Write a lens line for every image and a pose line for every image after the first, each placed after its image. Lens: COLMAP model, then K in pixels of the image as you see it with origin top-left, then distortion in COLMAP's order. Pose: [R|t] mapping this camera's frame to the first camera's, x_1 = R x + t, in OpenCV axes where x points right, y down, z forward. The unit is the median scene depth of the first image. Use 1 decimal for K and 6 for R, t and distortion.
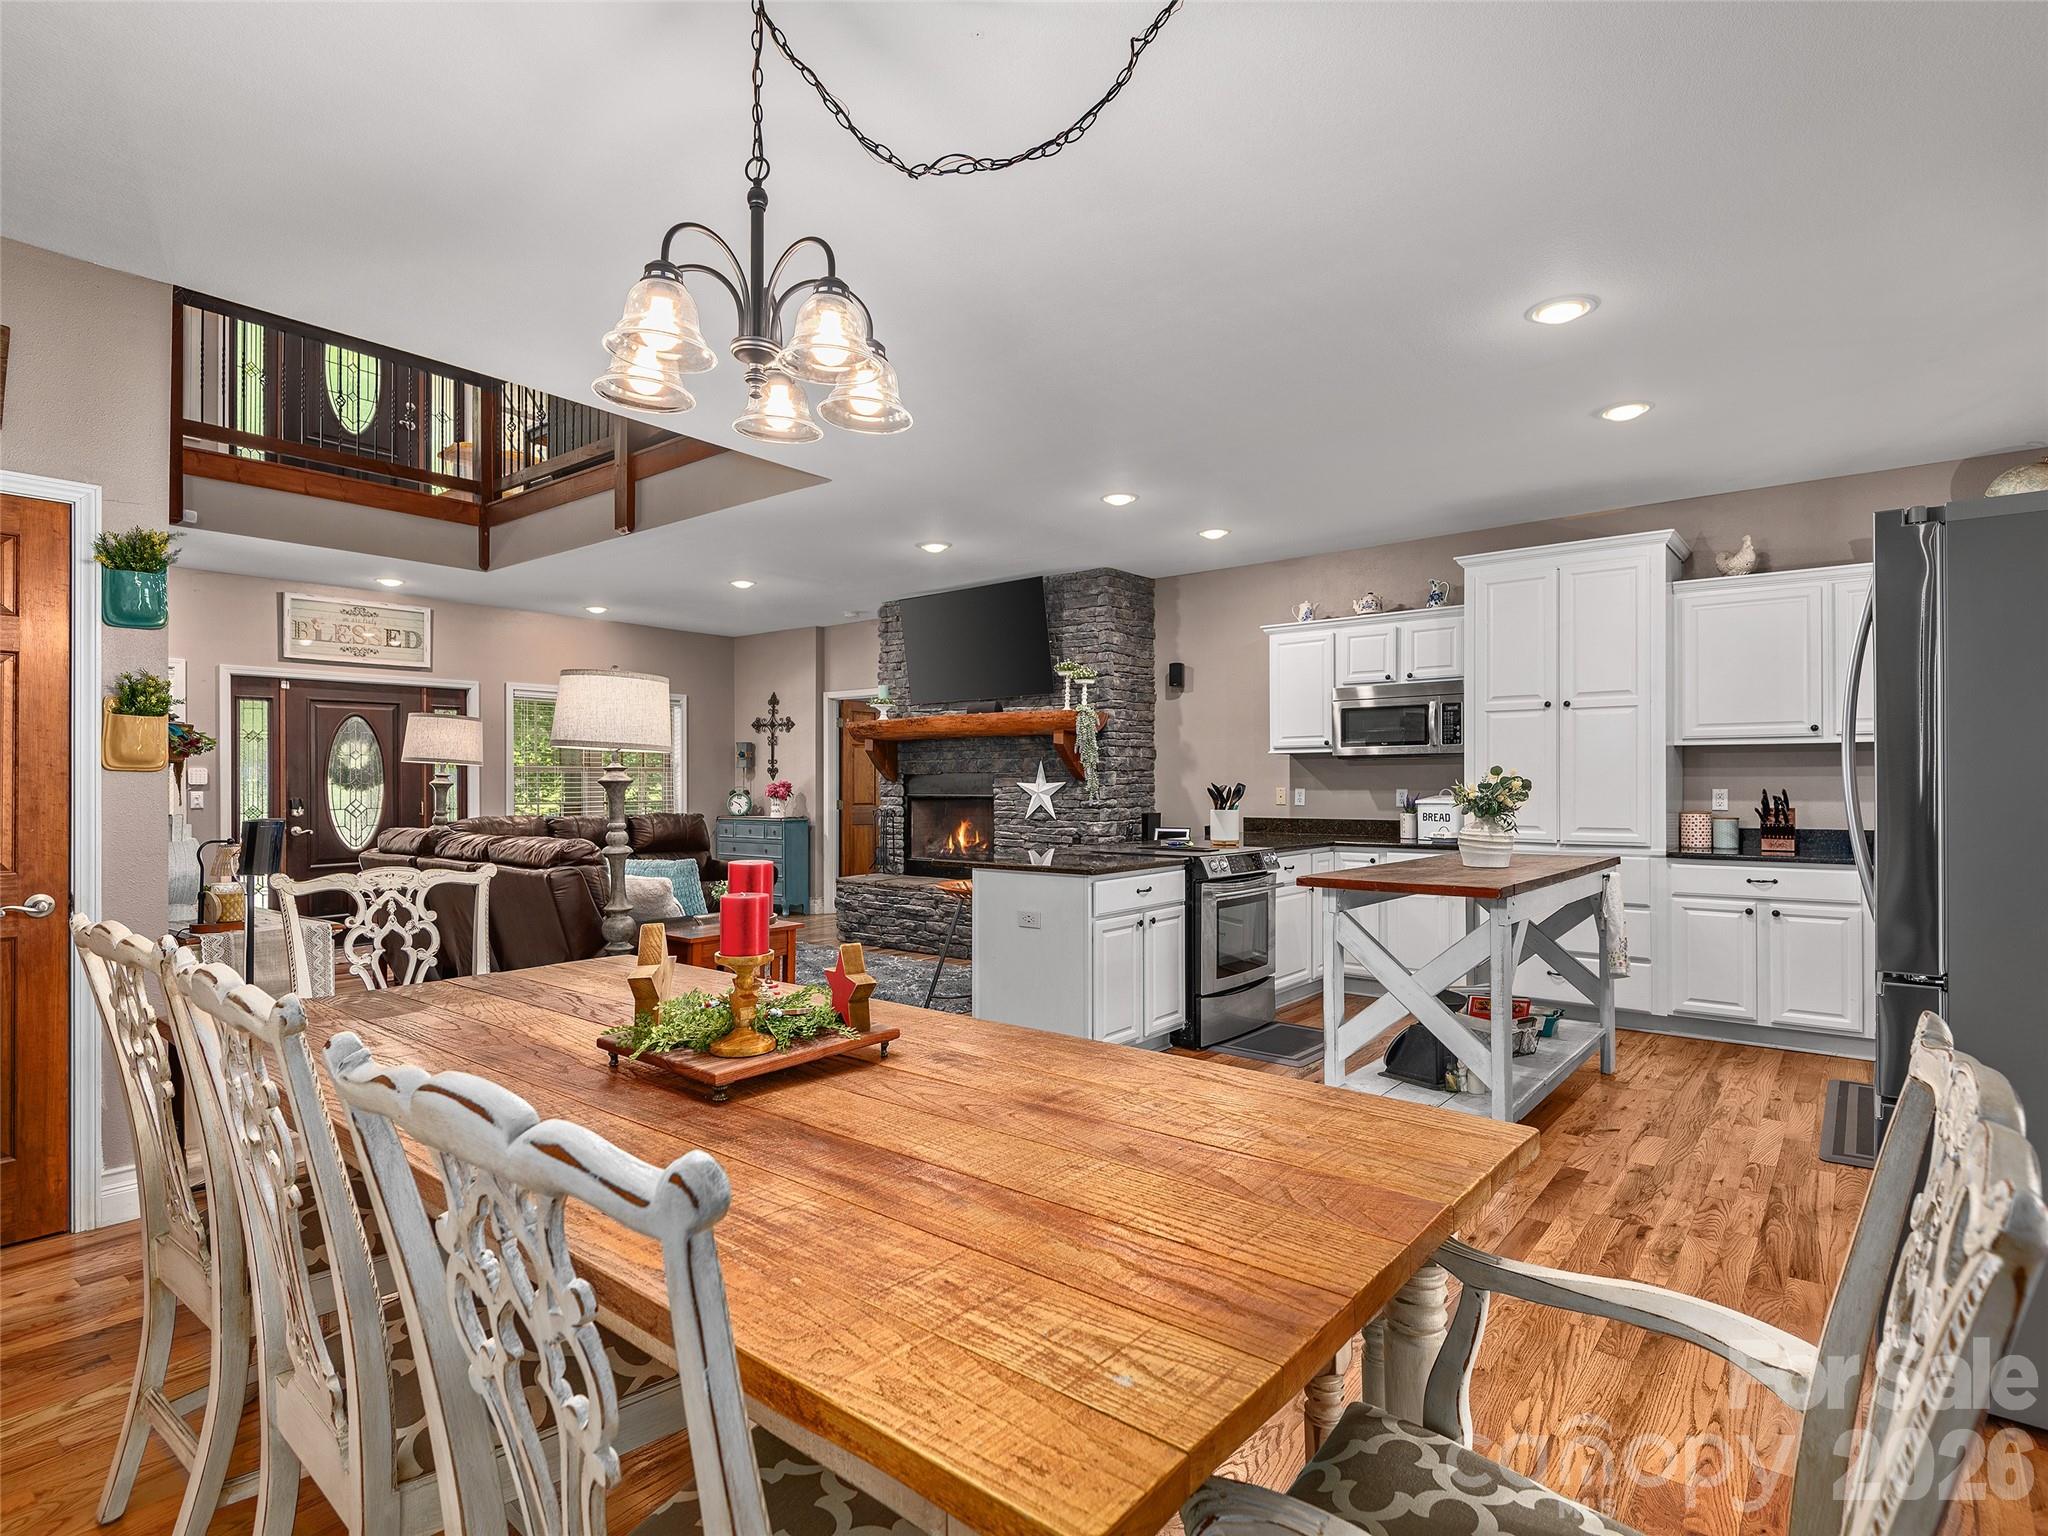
lens RADIAL K [[1074.1, 0, 991.1], [0, 1074.1, 776.5], [0, 0, 1]] dist [0.021919, -0.015698]
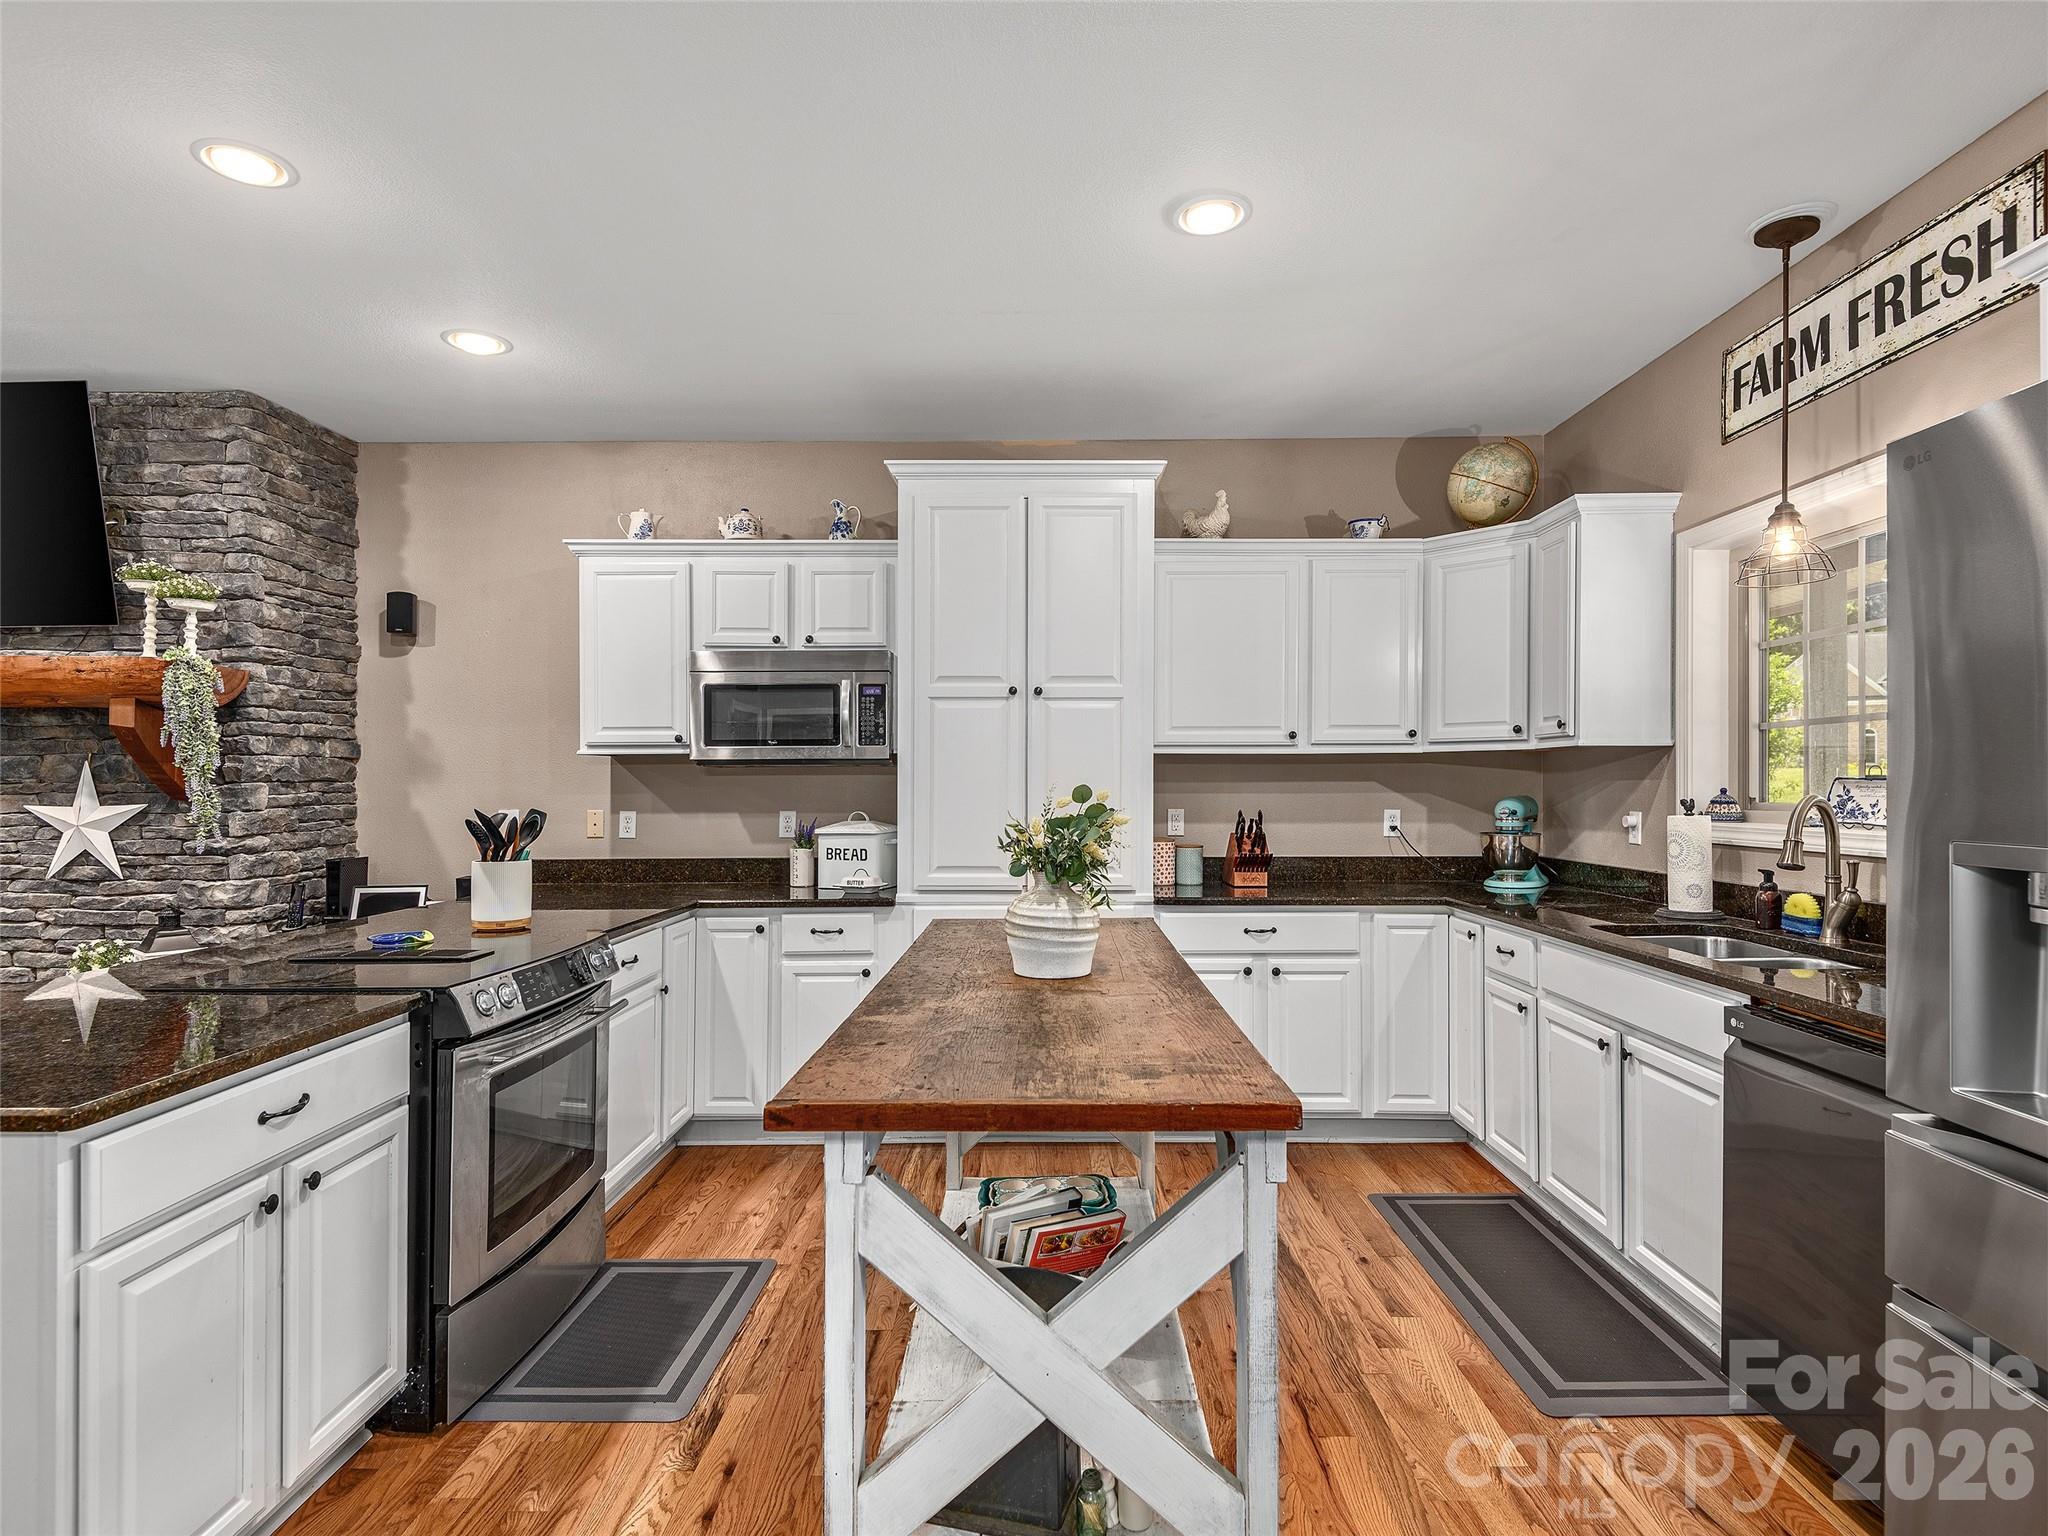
lens RADIAL K [[1074.1, 0, 1043.2], [0, 1074.1, 778.3], [0, 0, 1]] dist [0.021919, -0.015698]
pose [[0.766000, 0.004275, 0.642827, 0.078072], [-0.002414, 0.999990, -0.003774, -0.007129], [-0.642836, 0.001339, 0.766002, 0.411304]]
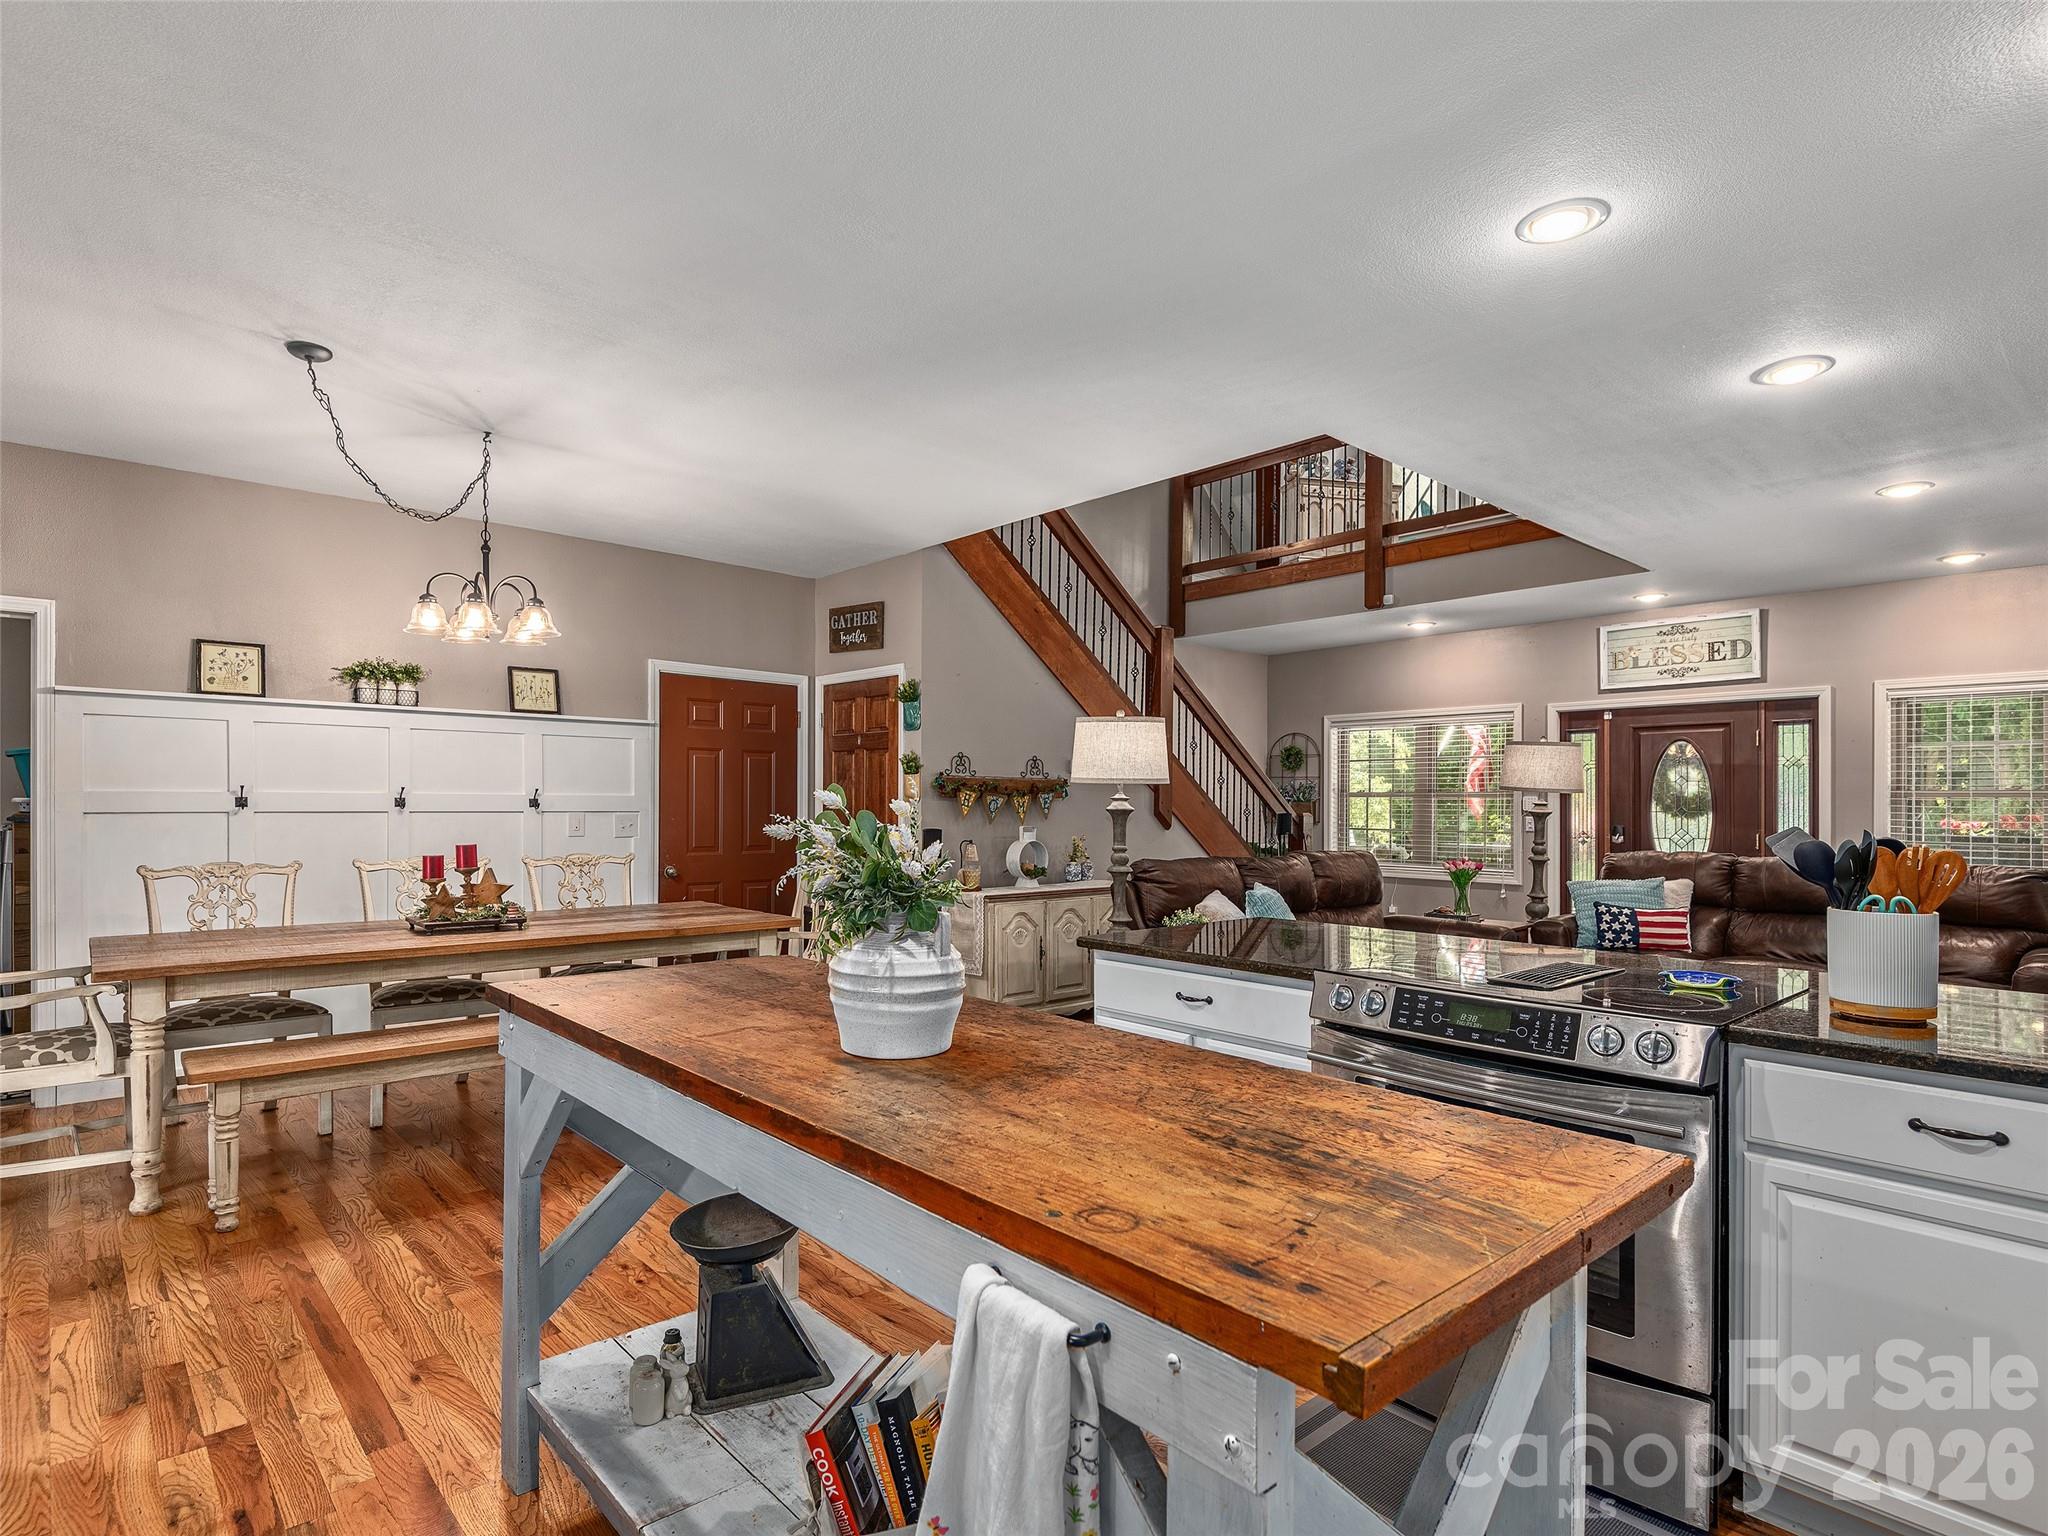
lens RADIAL K [[1074.1, 0, 1039.1], [0, 1074.1, 799.6], [0, 0, 1]] dist [0.021919, -0.015698]
pose [[-0.135151, 0.001742, -0.990823, 0.578449], [-0.003279, 0.999992, 0.002205, -0.005679], [0.990820, 0.003547, -0.135144, 0.766045]]
